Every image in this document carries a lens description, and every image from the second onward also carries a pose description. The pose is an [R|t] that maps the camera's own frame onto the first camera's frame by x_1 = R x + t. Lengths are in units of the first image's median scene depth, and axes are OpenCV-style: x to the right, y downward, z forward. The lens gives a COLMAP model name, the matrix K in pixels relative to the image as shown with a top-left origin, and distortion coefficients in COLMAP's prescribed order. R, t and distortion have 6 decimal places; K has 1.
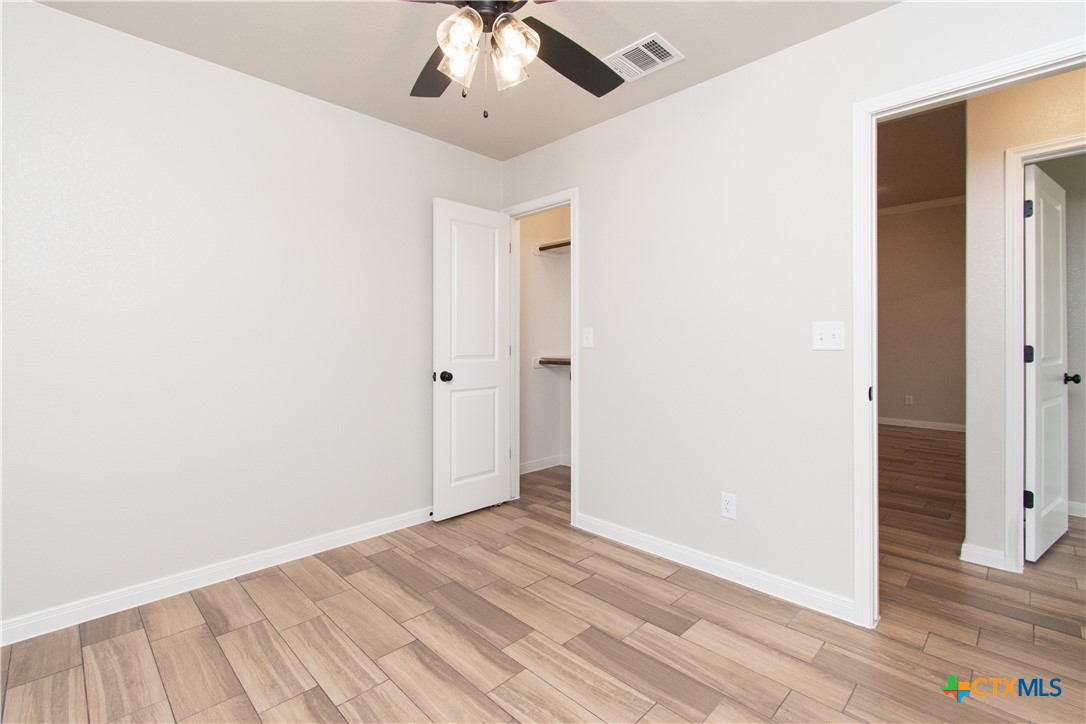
lens RADIAL K [[486.7, 0, 541.8], [0, 486.7, 325.7], [0, 0, 1]] dist [0.000382, -0.000172]
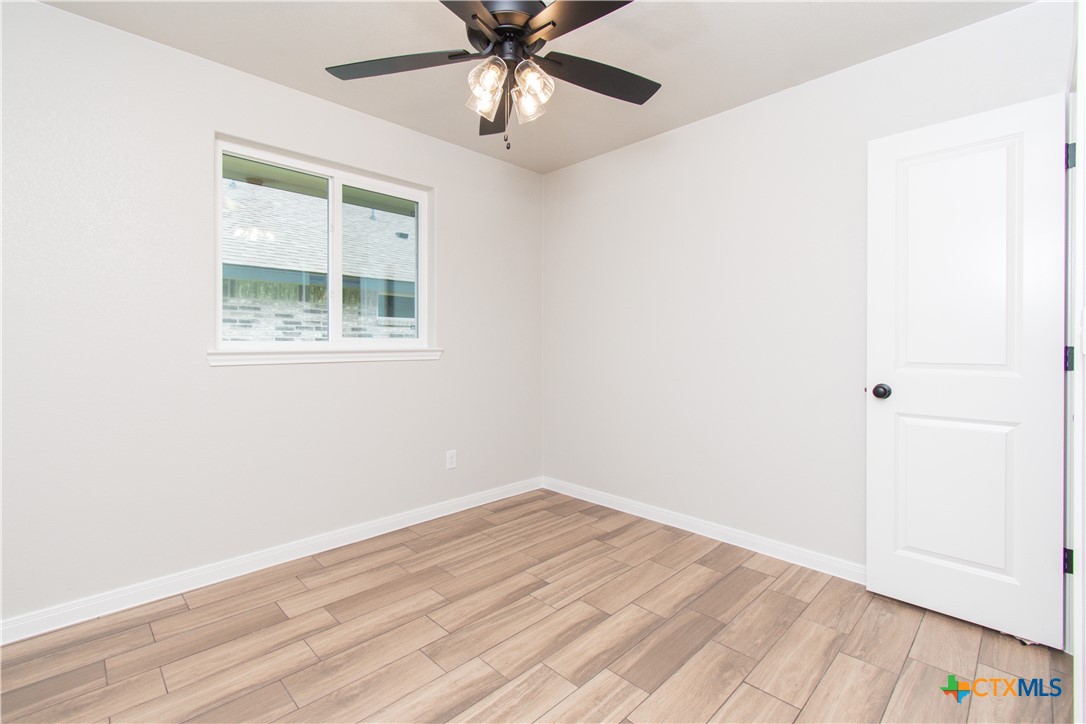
lens RADIAL K [[487.4, 0, 545.8], [0, 487.4, 344.0], [0, 0, 1]] dist [0.000419, -0.000080]
pose [[-0.005715, -0.001386, -0.999983, 0.777063], [0.033500, 0.999437, -0.001577, 0.035728], [0.999422, -0.033508, -0.005665, 0.824796]]
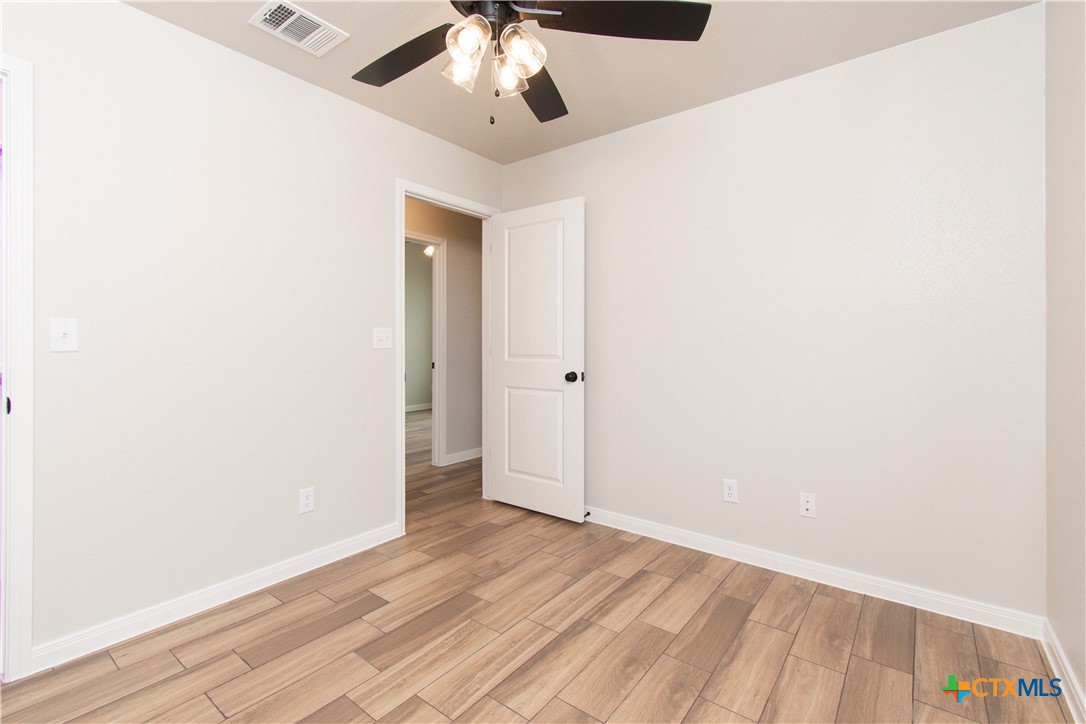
lens RADIAL K [[487.4, 0, 545.8], [0, 487.4, 344.0], [0, 0, 1]] dist [0.000419, -0.000080]
pose [[-0.125979, -0.003630, 0.992026, -0.838615], [-0.035212, 0.999380, -0.000815, 0.026260], [-0.991408, -0.035034, -0.126028, 0.765819]]
